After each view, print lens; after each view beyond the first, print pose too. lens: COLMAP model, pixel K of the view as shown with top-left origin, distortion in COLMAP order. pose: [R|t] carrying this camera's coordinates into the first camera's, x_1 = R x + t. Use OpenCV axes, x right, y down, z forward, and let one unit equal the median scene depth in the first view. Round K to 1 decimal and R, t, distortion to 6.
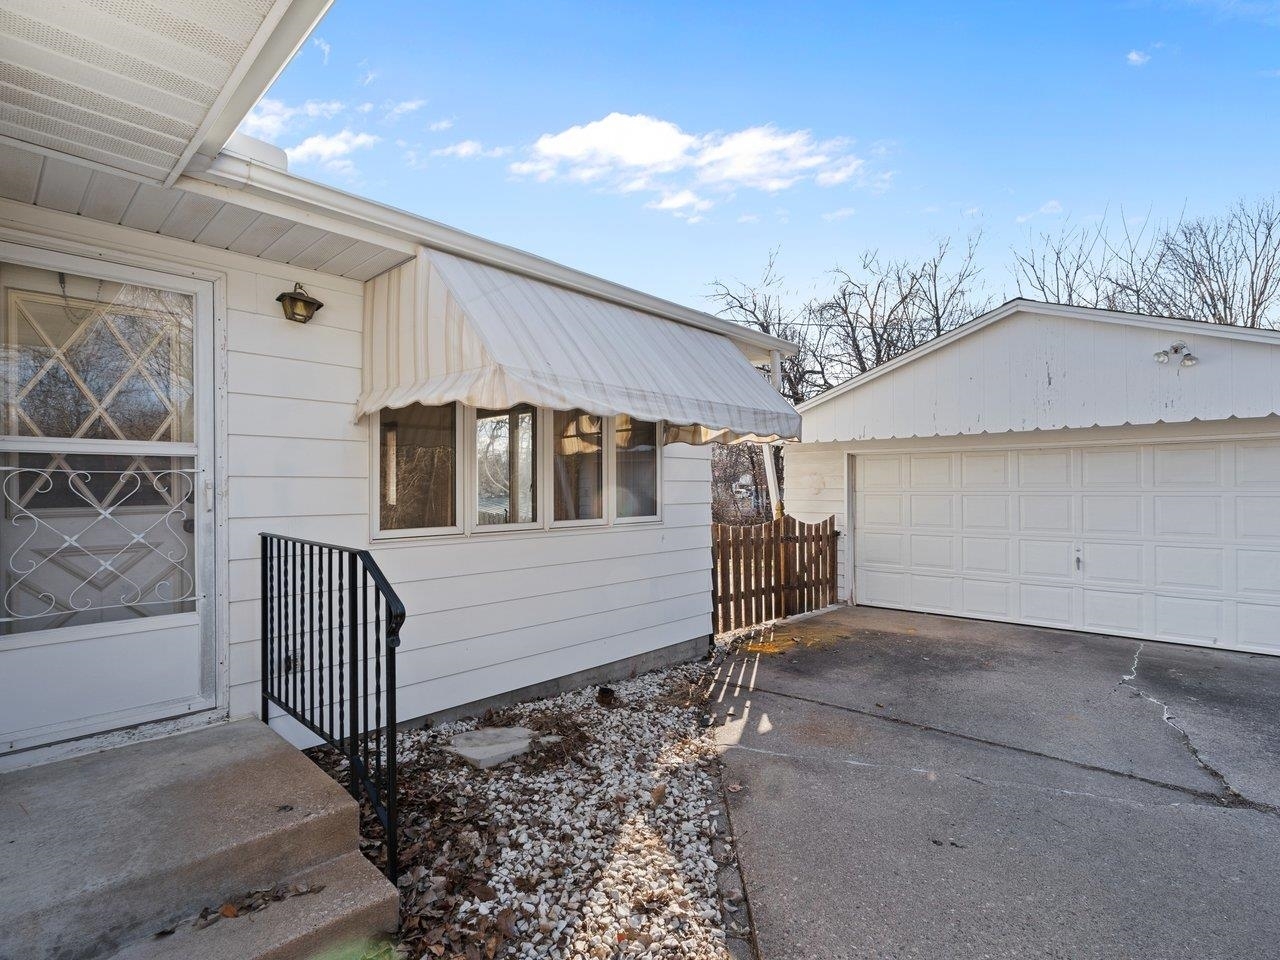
lens RADIAL K [[632.5, 0, 641.7], [0, 632.5, 487.4], [0, 0, 1]] dist [-0.001946, -0.001331]
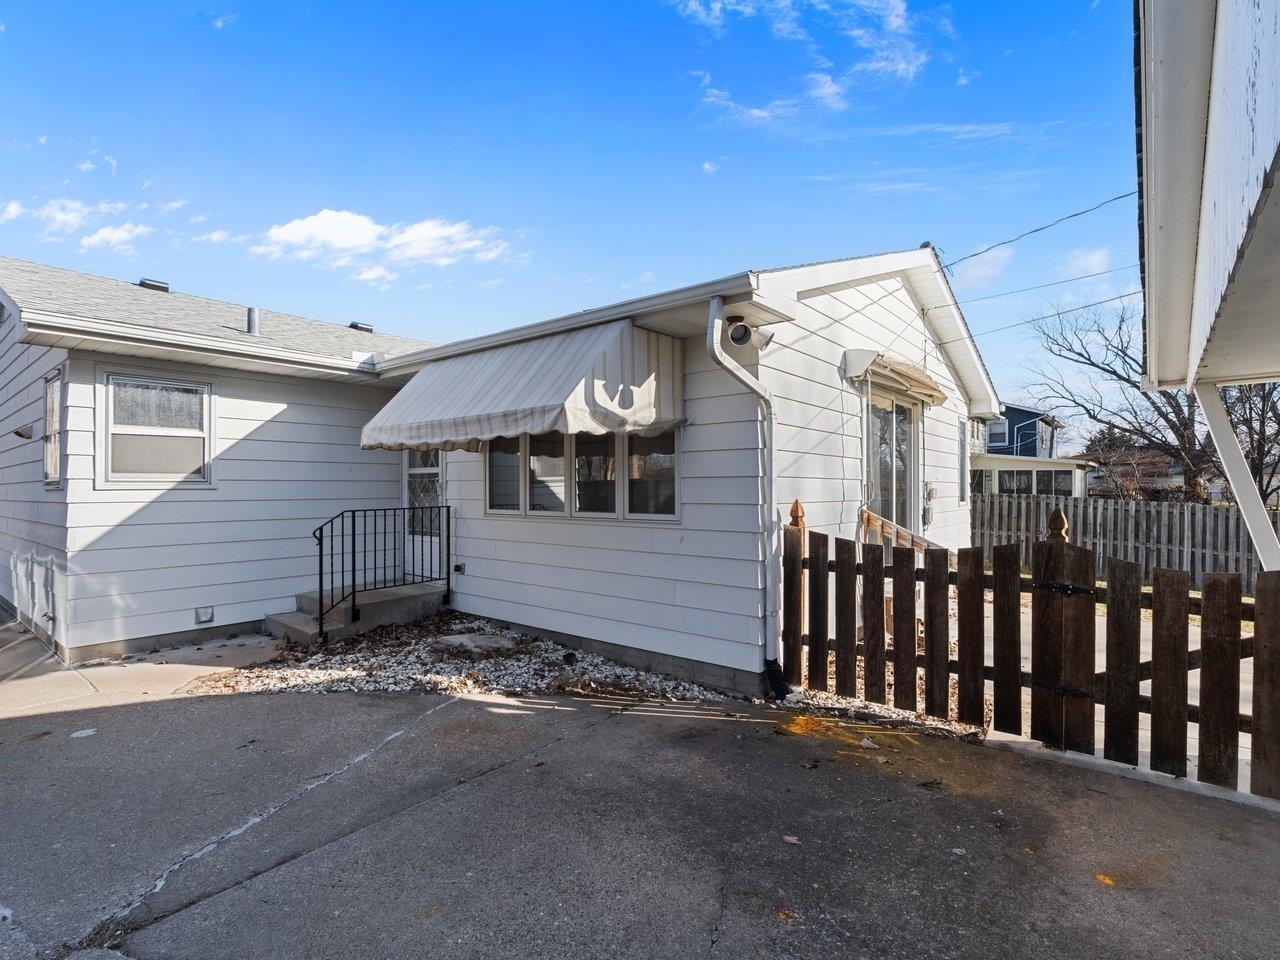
lens RADIAL K [[632.5, 0, 641.7], [0, 632.5, 487.4], [0, 0, 1]] dist [-0.001946, -0.001331]
pose [[0.061310, 0.005486, -0.998104, 1.059535], [0.005867, 0.999966, 0.005856, -0.001812], [0.998102, -0.006215, 0.061276, 0.983463]]
